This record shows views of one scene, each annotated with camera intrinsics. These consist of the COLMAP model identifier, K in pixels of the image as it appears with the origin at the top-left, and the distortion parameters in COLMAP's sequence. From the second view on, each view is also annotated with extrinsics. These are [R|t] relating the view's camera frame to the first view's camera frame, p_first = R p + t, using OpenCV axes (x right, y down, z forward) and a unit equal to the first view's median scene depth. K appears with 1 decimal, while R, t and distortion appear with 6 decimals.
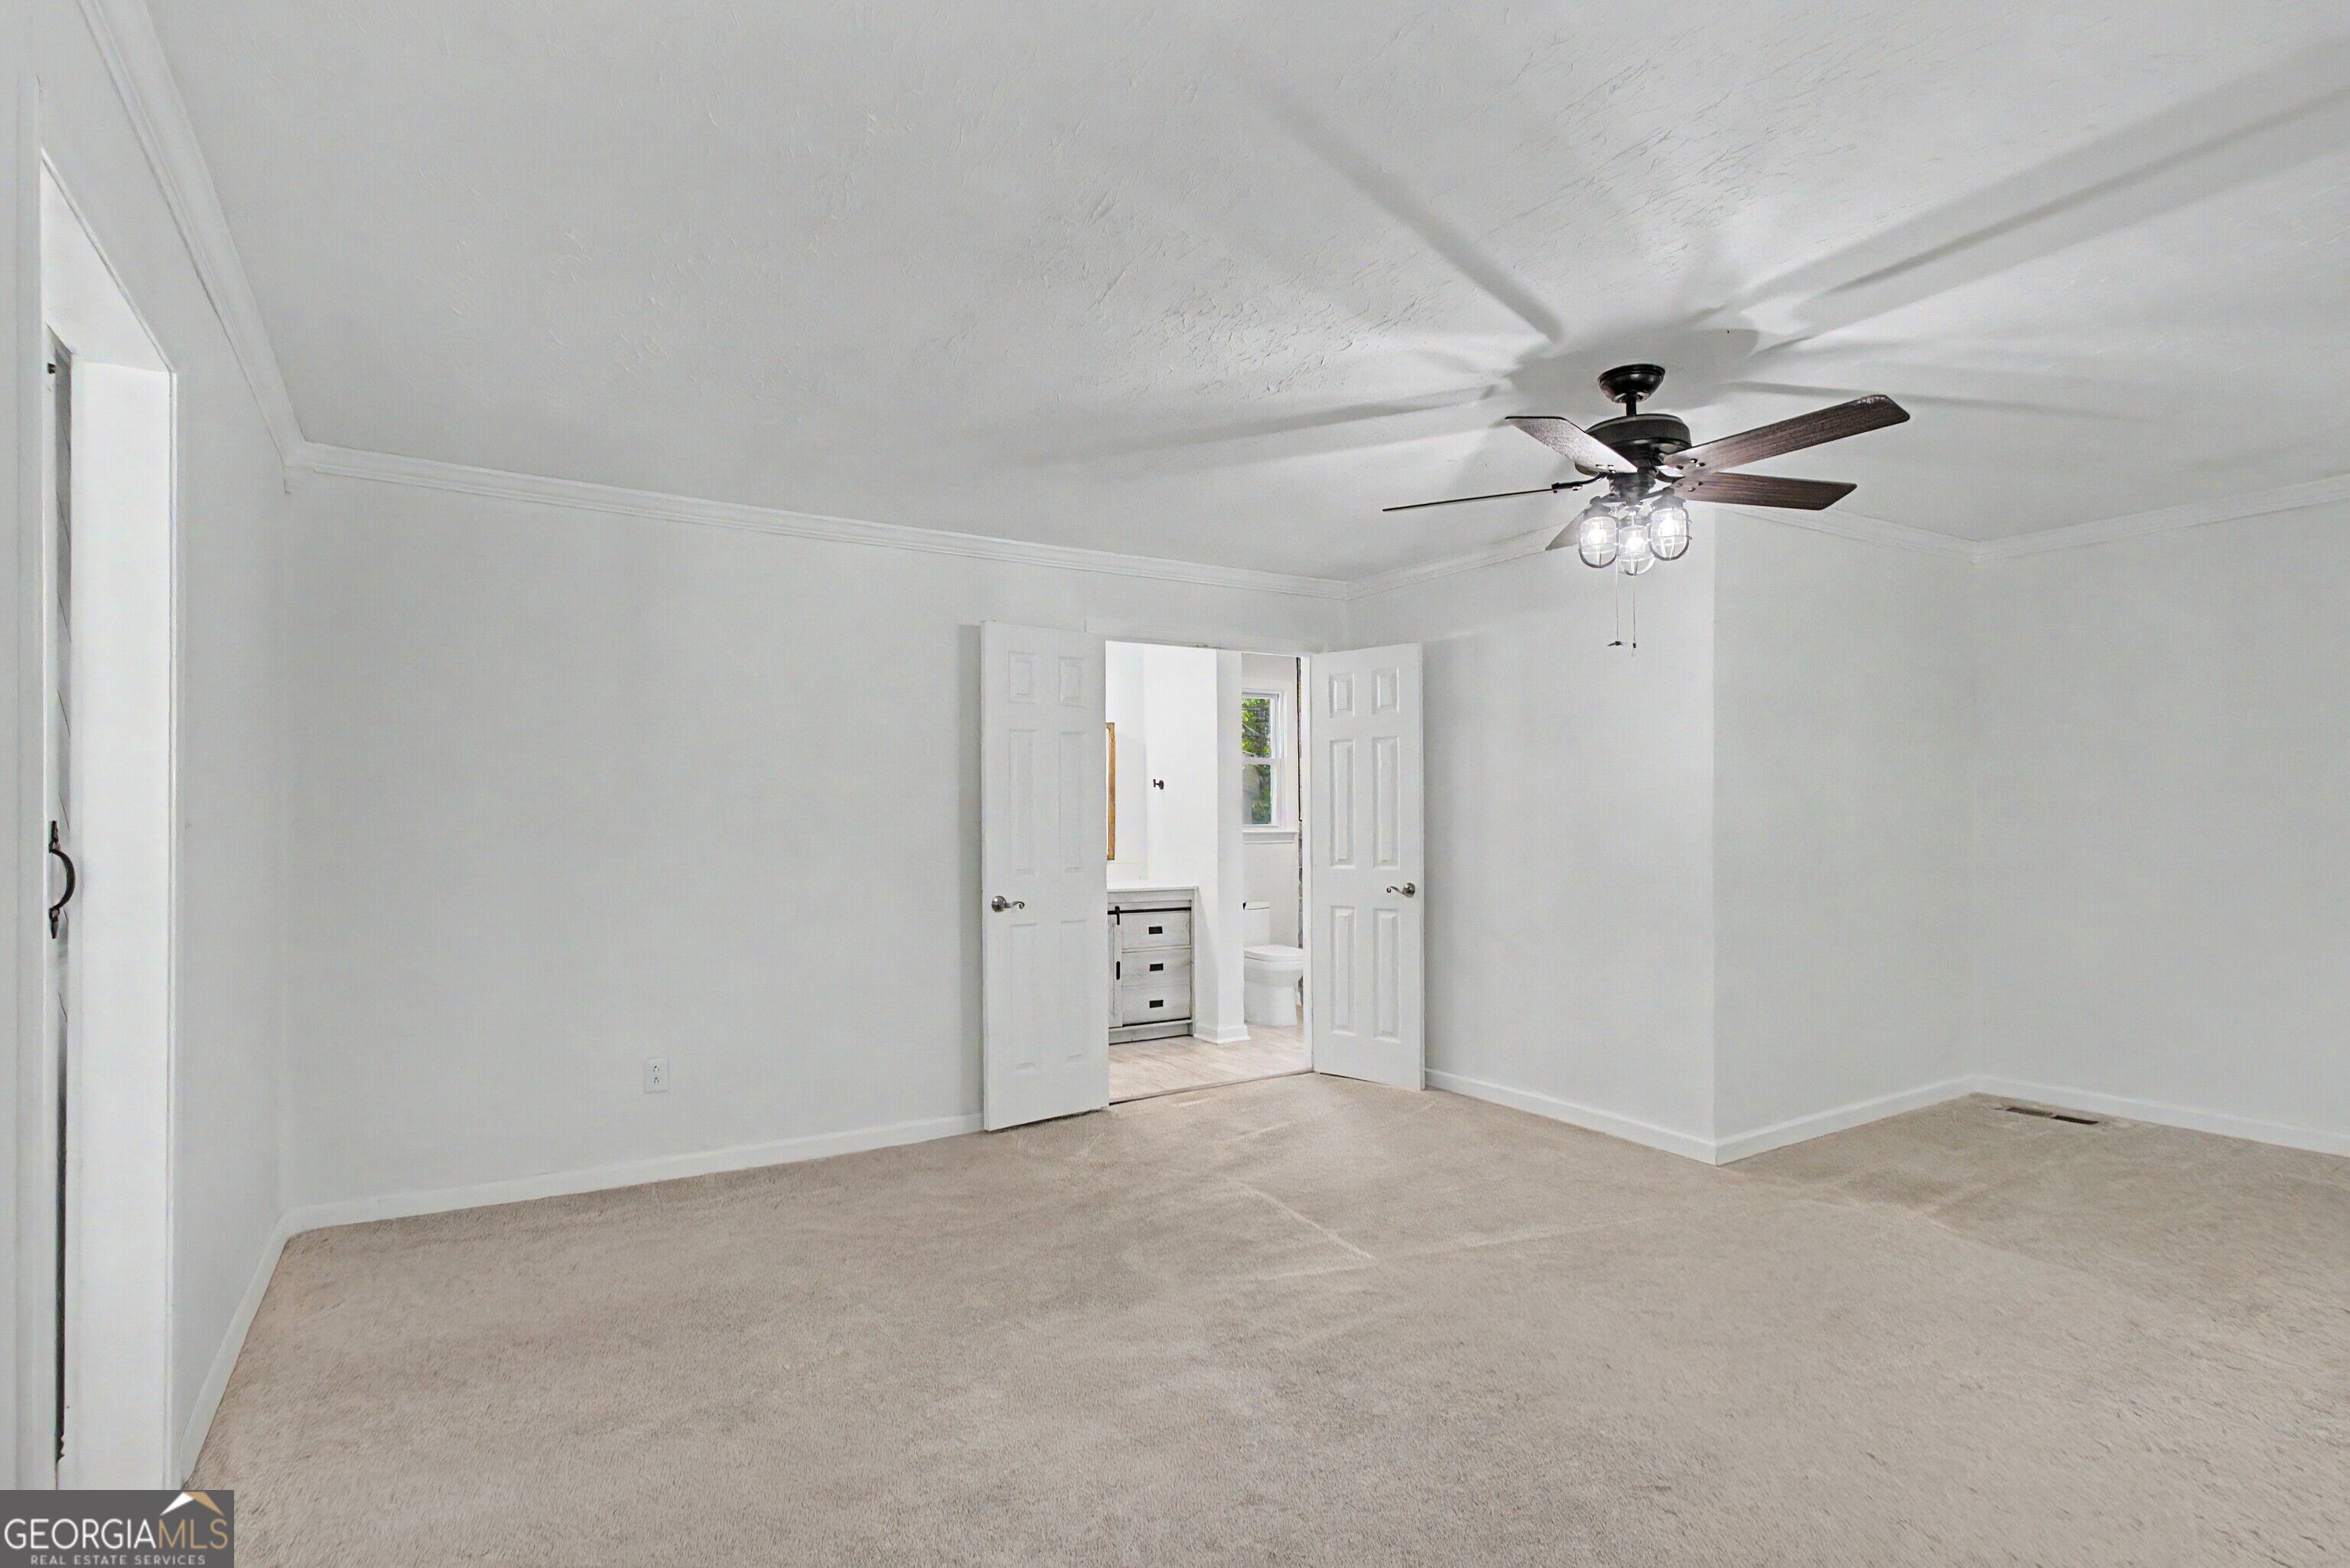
lens RADIAL K [[1133.9, 0, 1165.2], [0, 1133.9, 811.2], [0, 0, 1]] dist [0.002473, 0.000012]
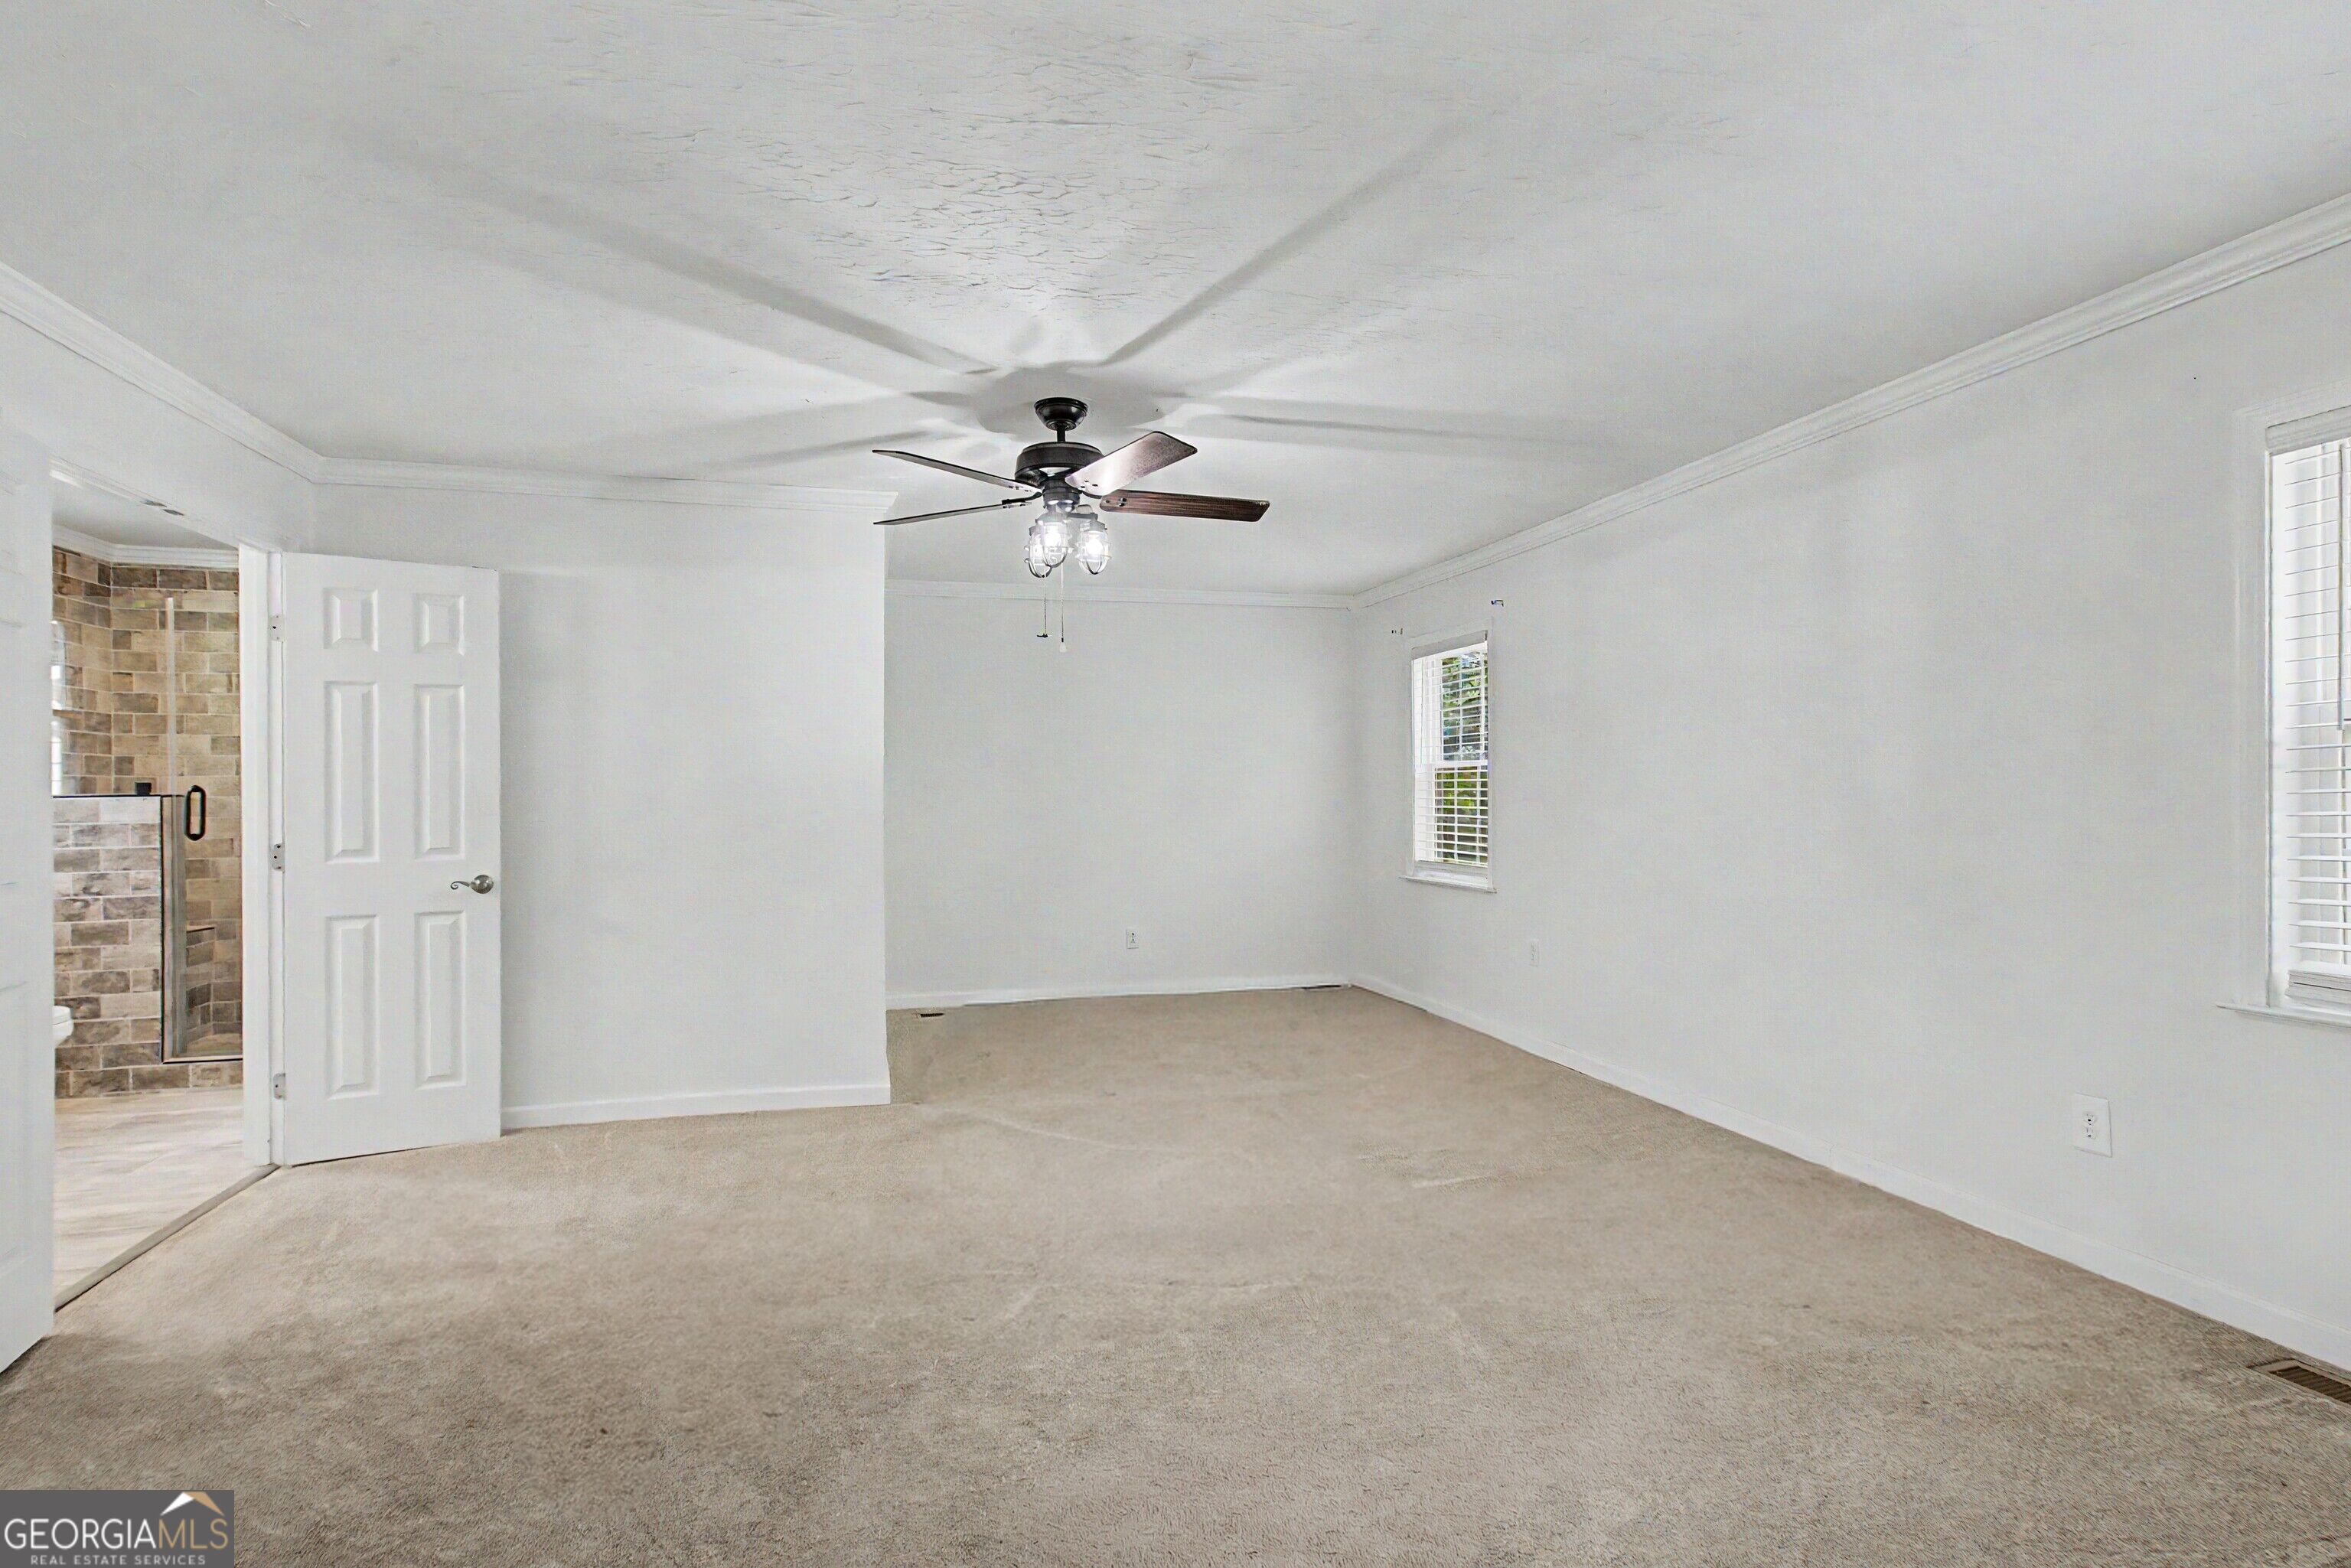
lens RADIAL K [[1086.1, 0, 1159.1], [0, 1086.1, 782.1], [0, 0, 1]] dist [0.001409, -0.000427]
pose [[0.318409, 0.015833, 0.947821, -0.397526], [-0.004688, 0.999875, -0.015128, 0.009337], [-0.947942, 0.000373, 0.318443, 0.365693]]
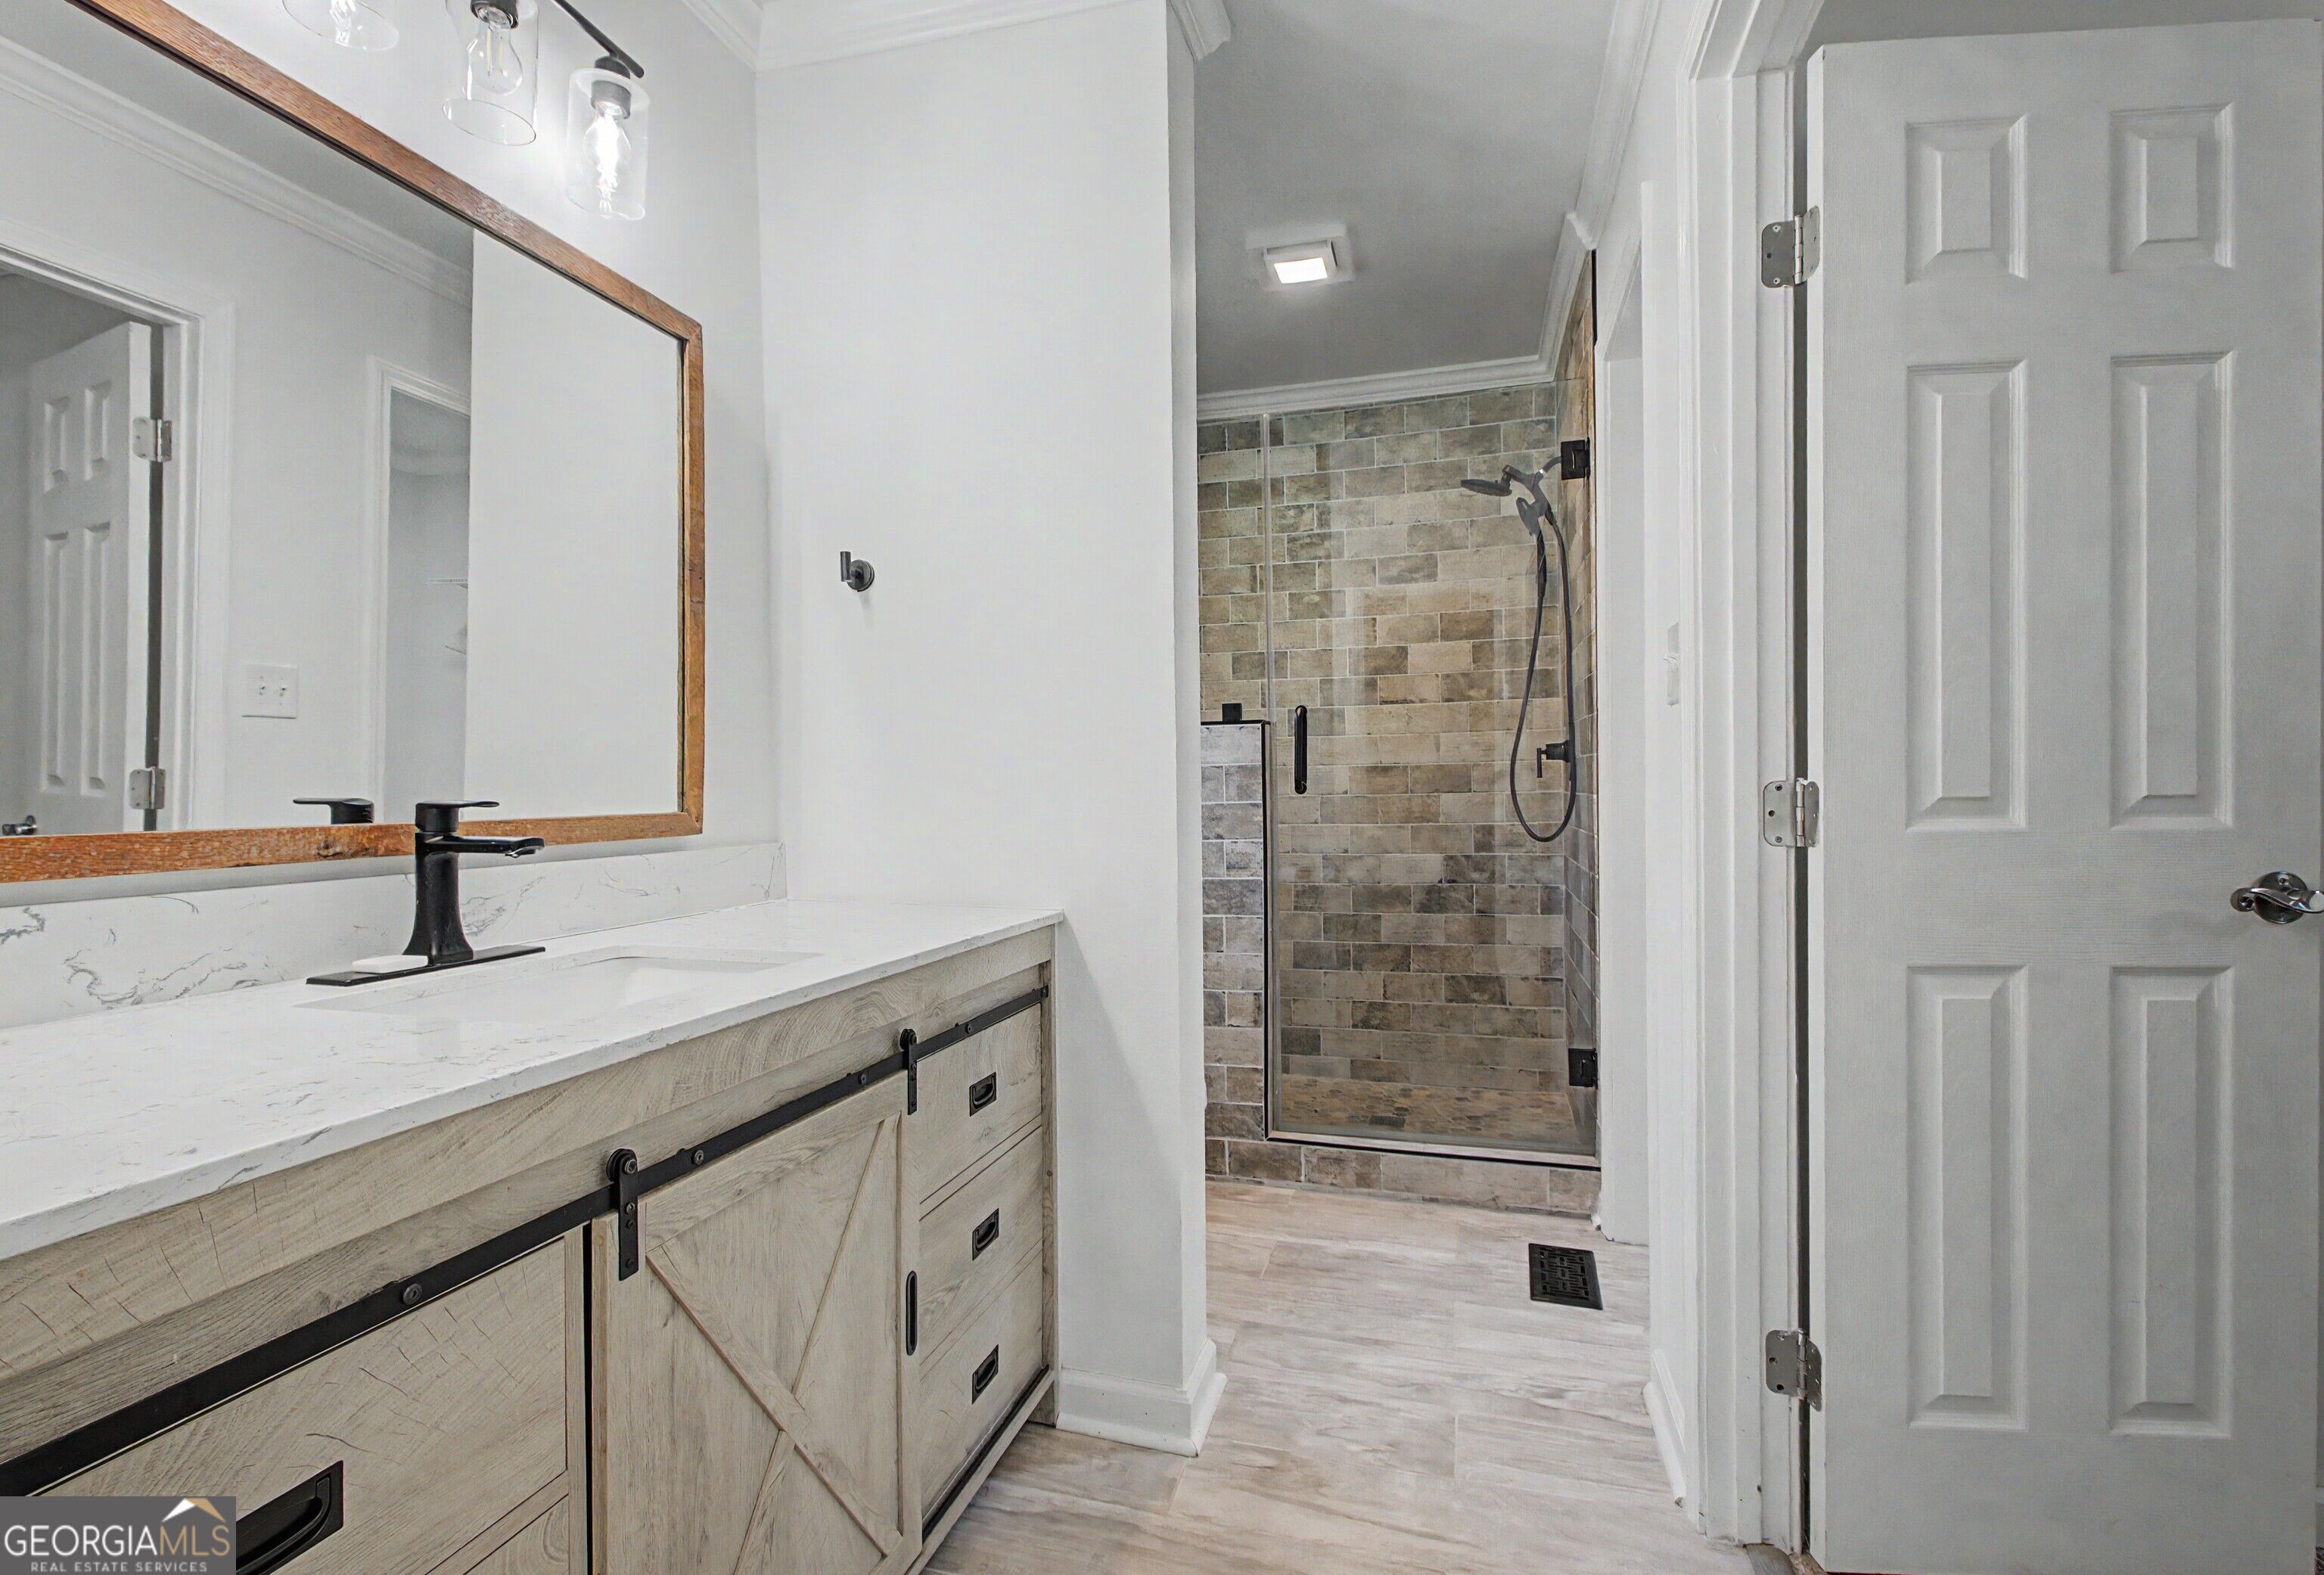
lens RADIAL K [[1141.3, 0, 1162.0], [0, 1141.3, 787.5], [0, 0, 1]] dist [-0.000590, 0.000431]
pose [[0.770271, -0.004118, 0.637703, -0.207242], [0.000073, 0.999980, 0.006368, 0.046105], [-0.637716, -0.004859, 0.770256, 1.102635]]
